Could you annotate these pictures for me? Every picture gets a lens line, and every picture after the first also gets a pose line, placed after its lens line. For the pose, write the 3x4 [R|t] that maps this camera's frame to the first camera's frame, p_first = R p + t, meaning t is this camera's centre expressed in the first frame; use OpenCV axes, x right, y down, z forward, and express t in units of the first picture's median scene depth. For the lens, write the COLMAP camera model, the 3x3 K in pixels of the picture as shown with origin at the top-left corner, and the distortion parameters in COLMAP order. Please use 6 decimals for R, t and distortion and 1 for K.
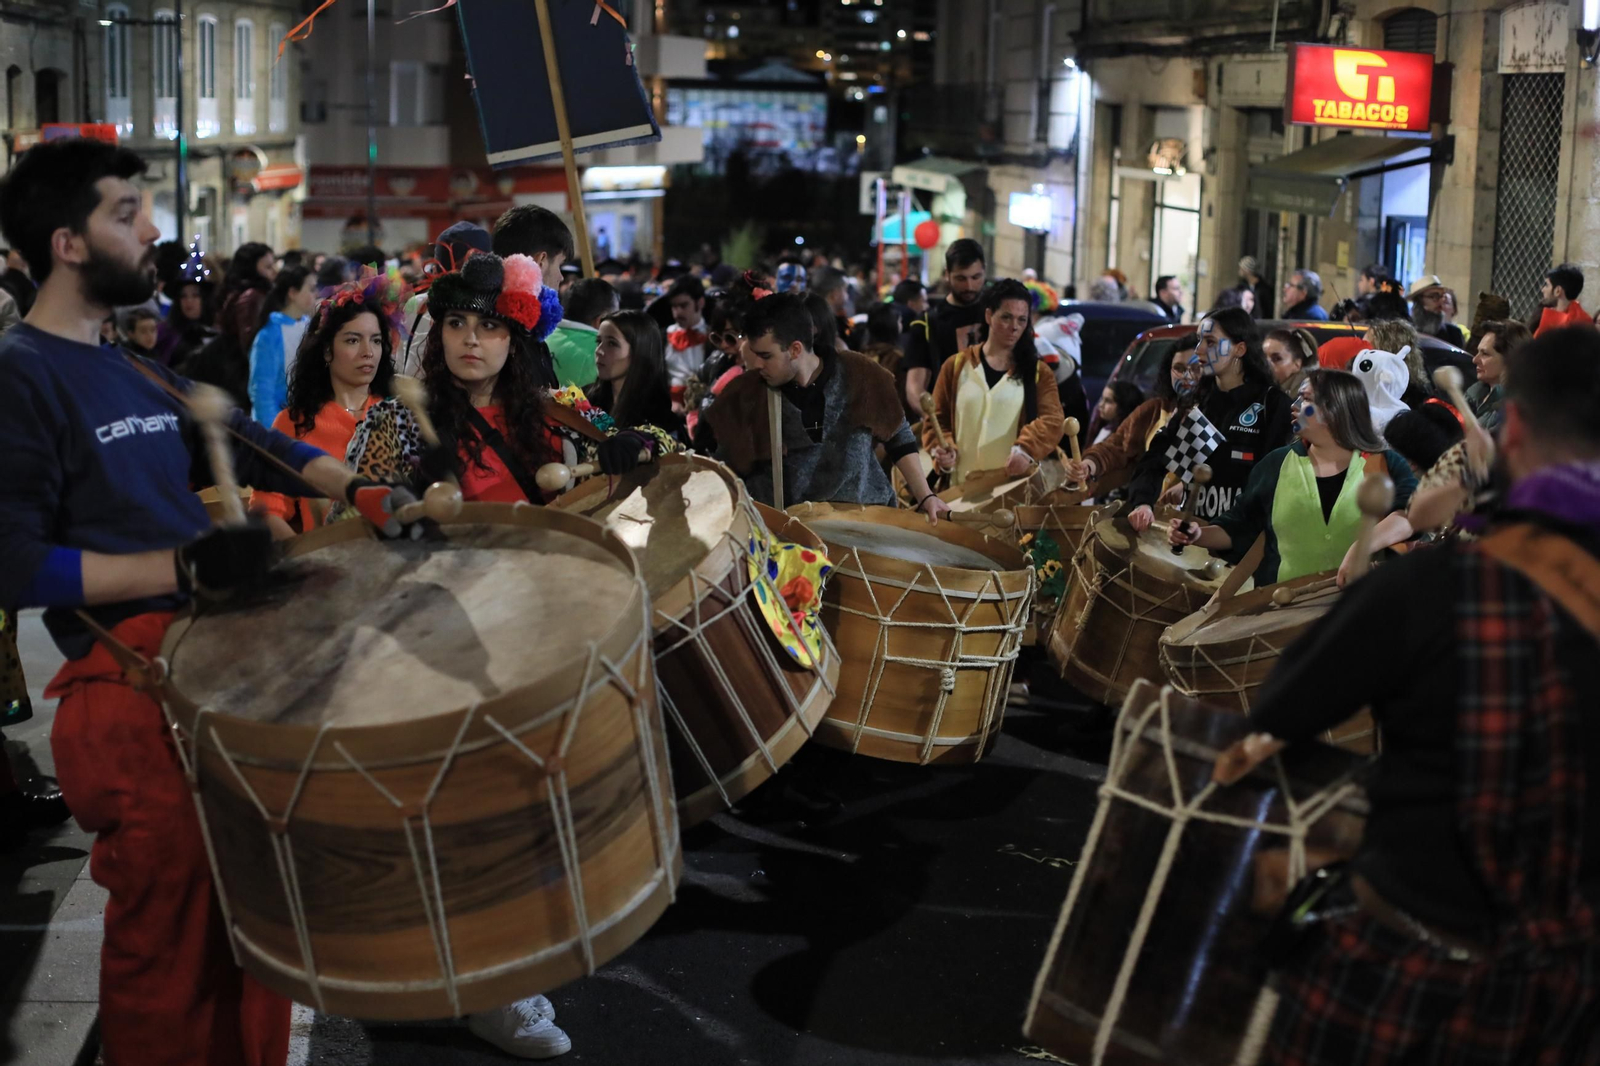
lens RADIAL K [[2378.5, 0, 804.4], [0, 2378.5, 530.4], [0, 0, 1]] dist [-0.109470, 0.000000]
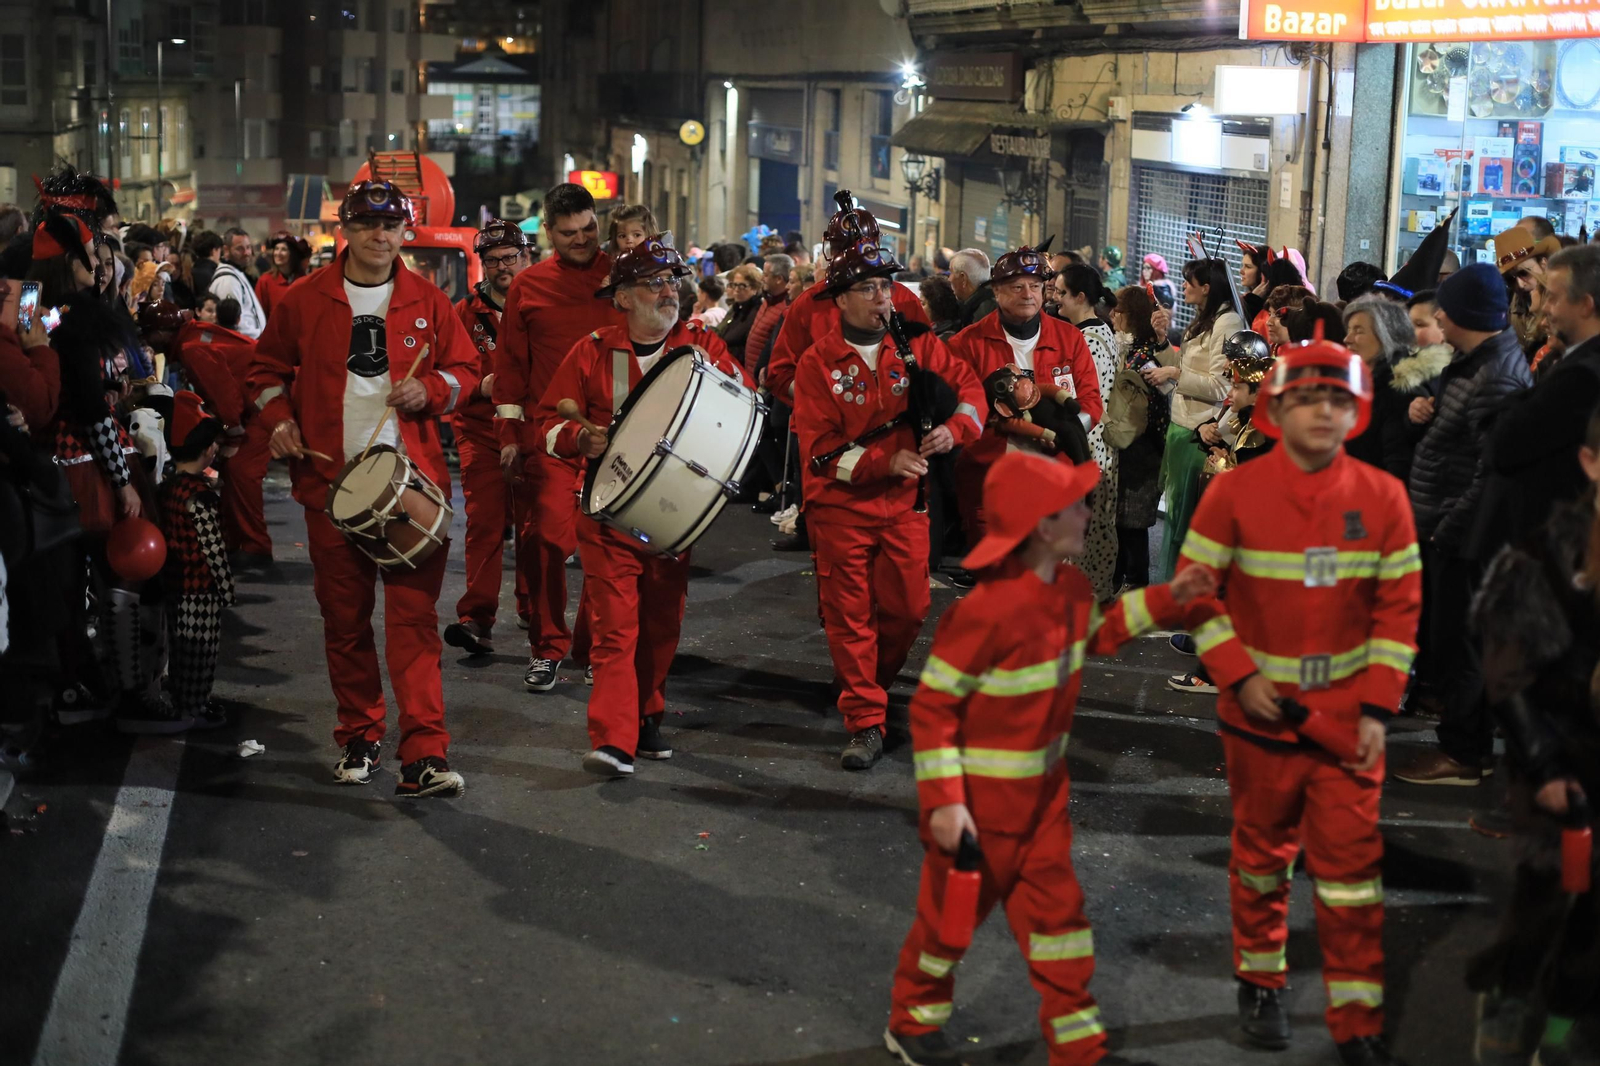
lens RADIAL K [[2378.5, 0, 778.0], [0, 2378.5, 534.4], [0, 0, 1]] dist [-0.109470, 0.000000]
pose [[0.998277, -0.011200, 0.057596, 0.155436], [0.010592, 0.999885, 0.010846, 0.118585], [-0.057710, -0.010217, 0.998281, -1.063256]]
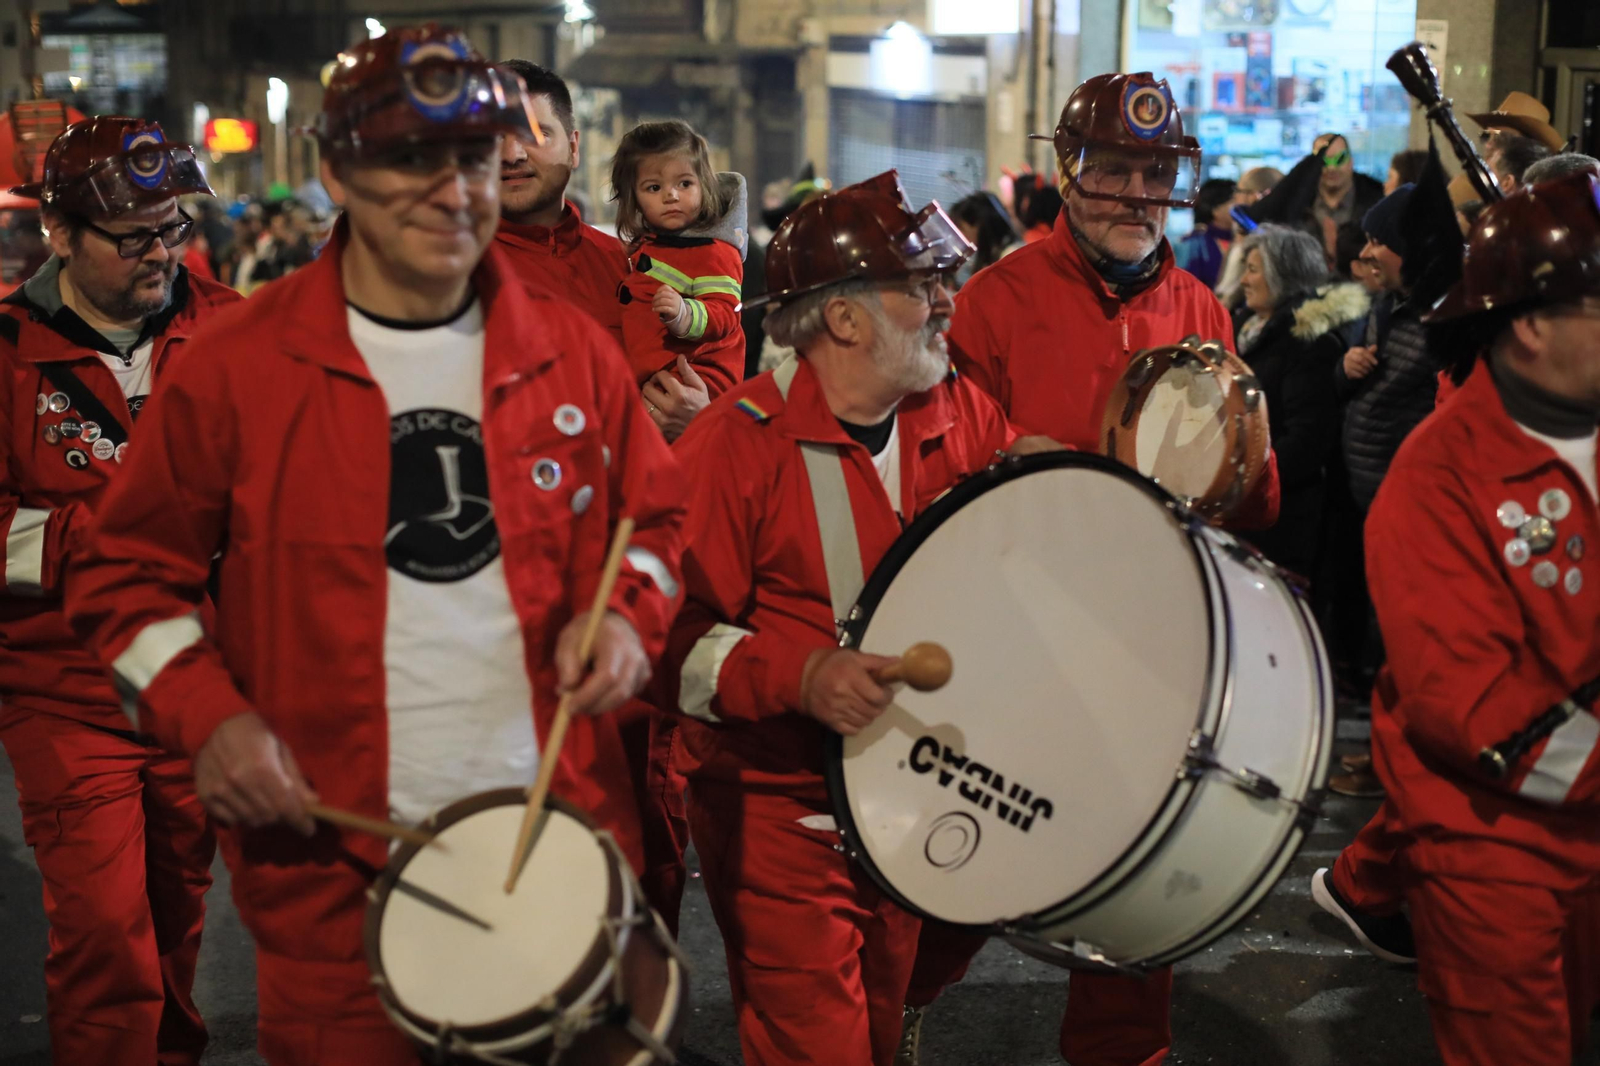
lens RADIAL K [[2378.5, 0, 828.7], [0, 2378.5, 567.2], [0, 0, 1]] dist [-0.109470, 0.000000]
pose [[0.972736, -0.071371, 0.220660, 0.146980], [0.060440, 0.996605, 0.055909, 0.113876], [-0.223901, -0.041048, 0.973747, -1.023609]]
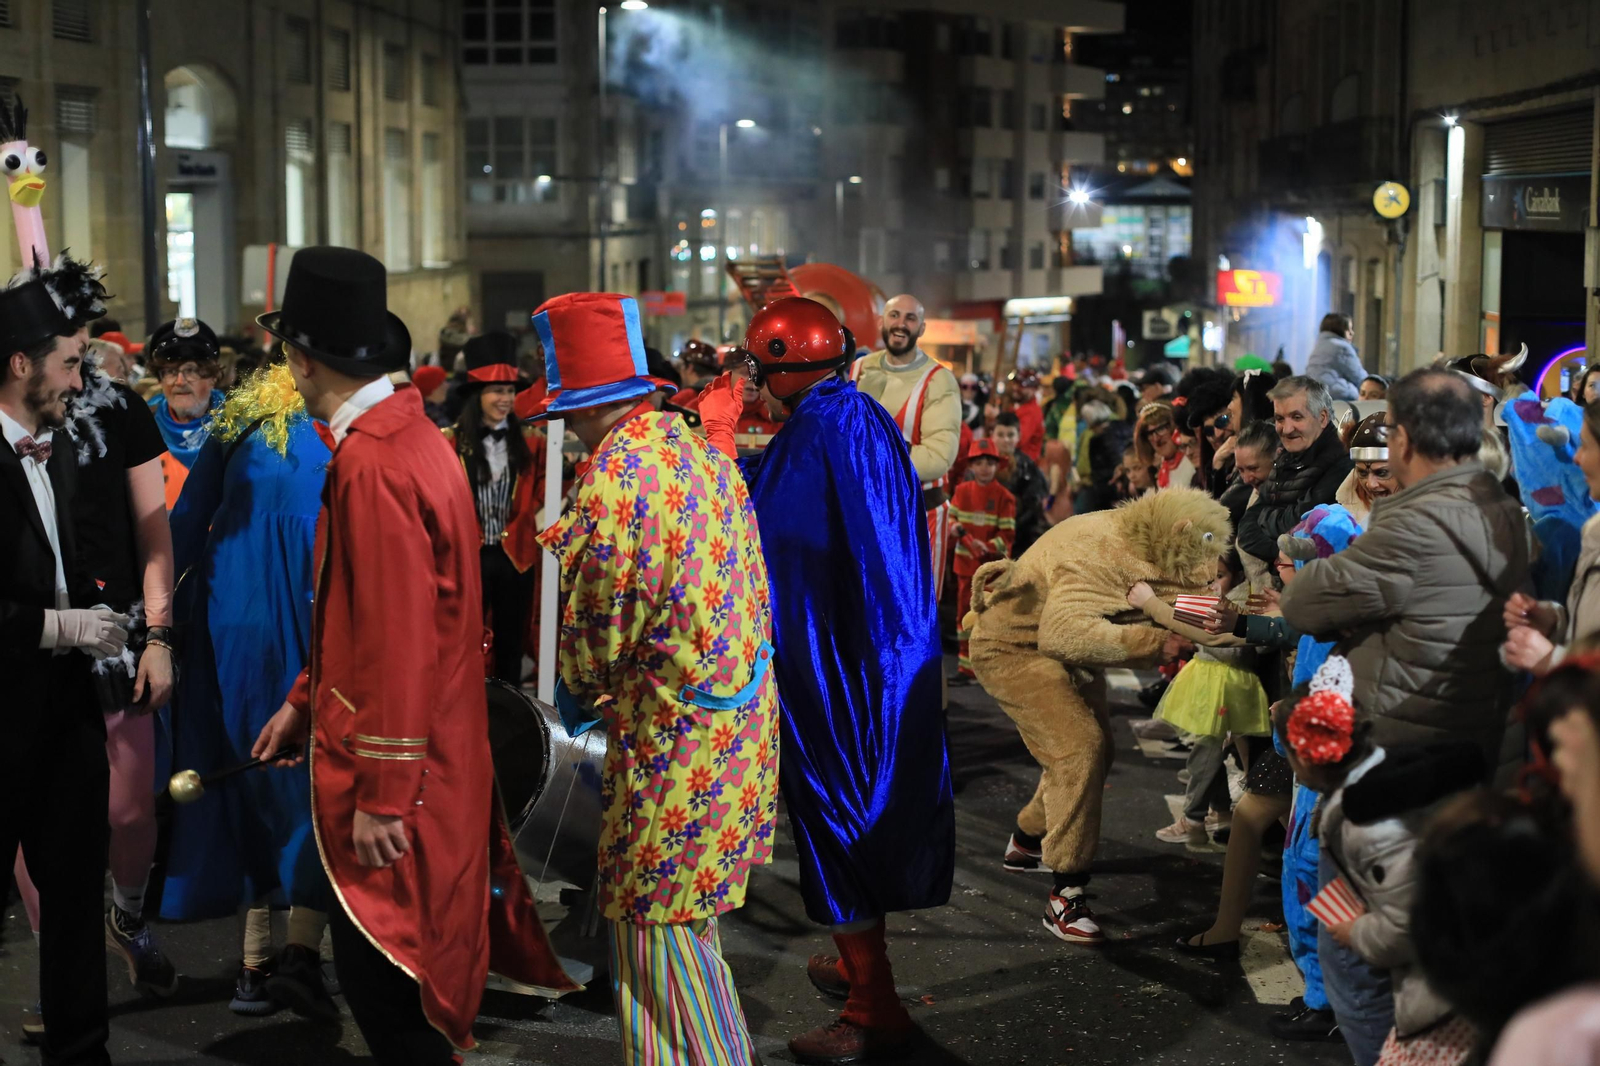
lens RADIAL K [[2378.5, 0, 805.3], [0, 2378.5, 524.1], [0, 0, 1]] dist [-0.109470, 0.000000]
pose [[0.977598, 0.002097, -0.210472, 0.157673], [-0.012161, 0.998843, -0.046534, 0.075312], [0.210130, 0.048052, 0.976492, -0.661651]]
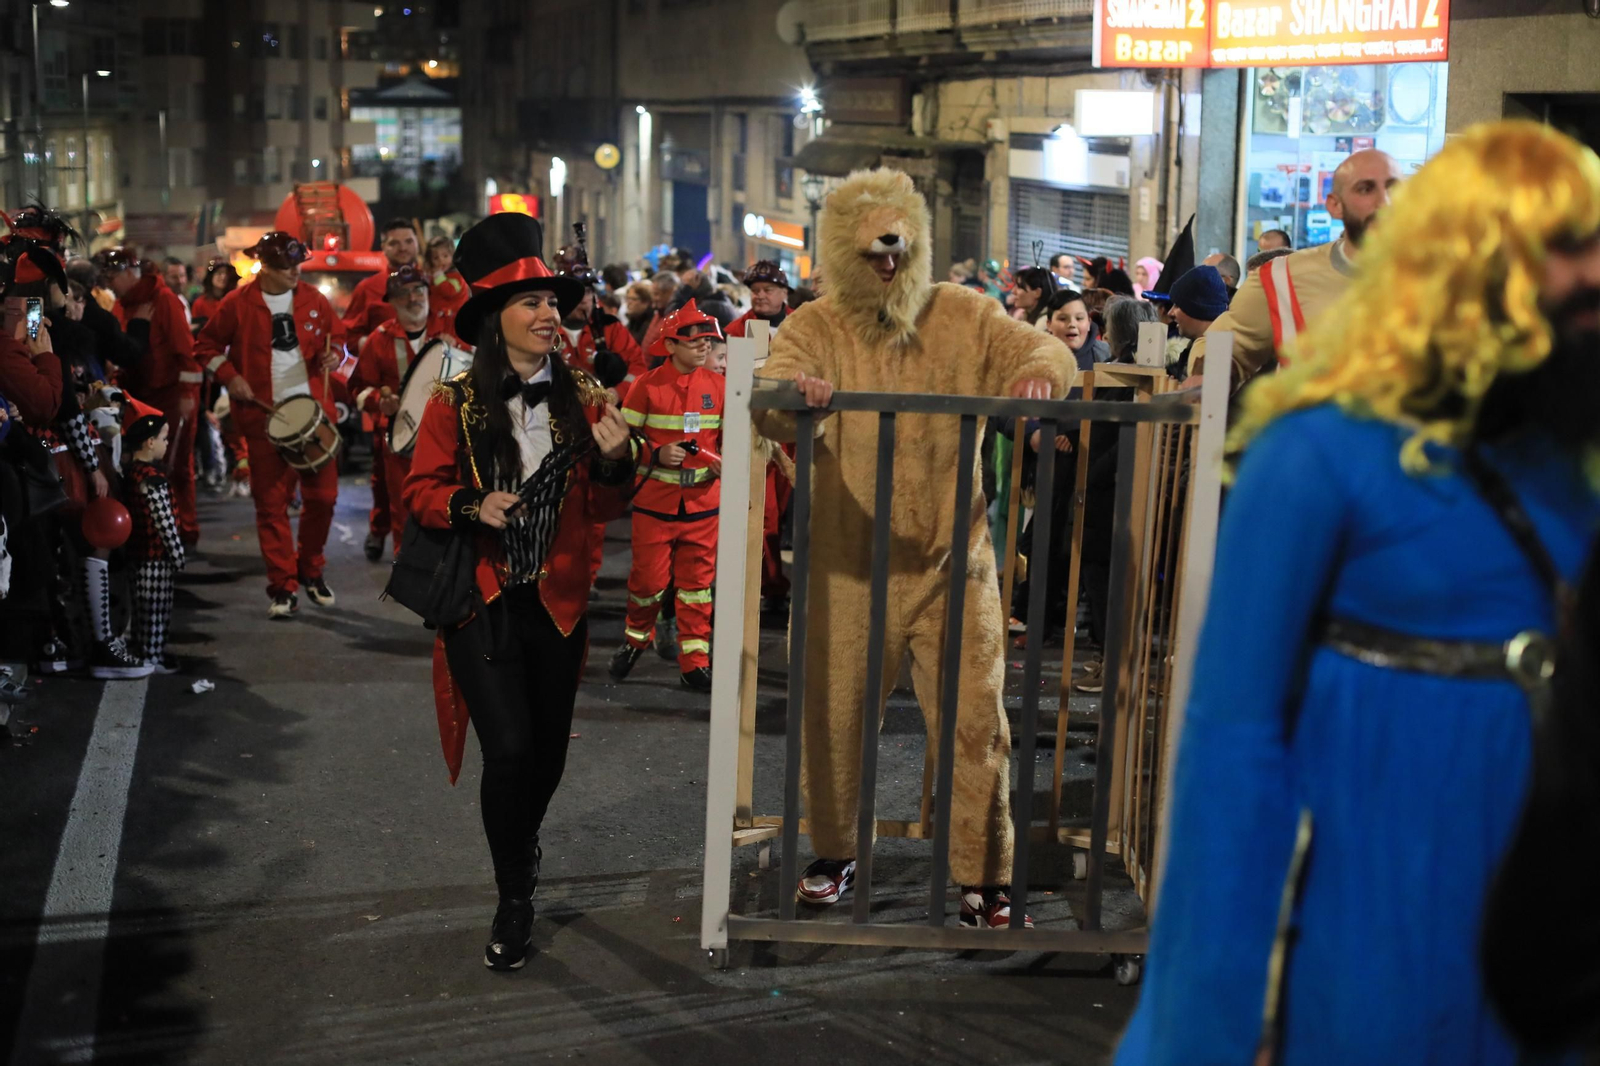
lens RADIAL K [[2378.5, 0, 791.3], [0, 2378.5, 533.3], [0, 0, 1]] dist [-0.109470, 0.000000]
pose [[0.995356, -0.030771, 0.091212, 0.160280], [0.030579, 0.999526, 0.003512, 0.123539], [-0.091276, -0.000707, 0.995825, -1.104794]]
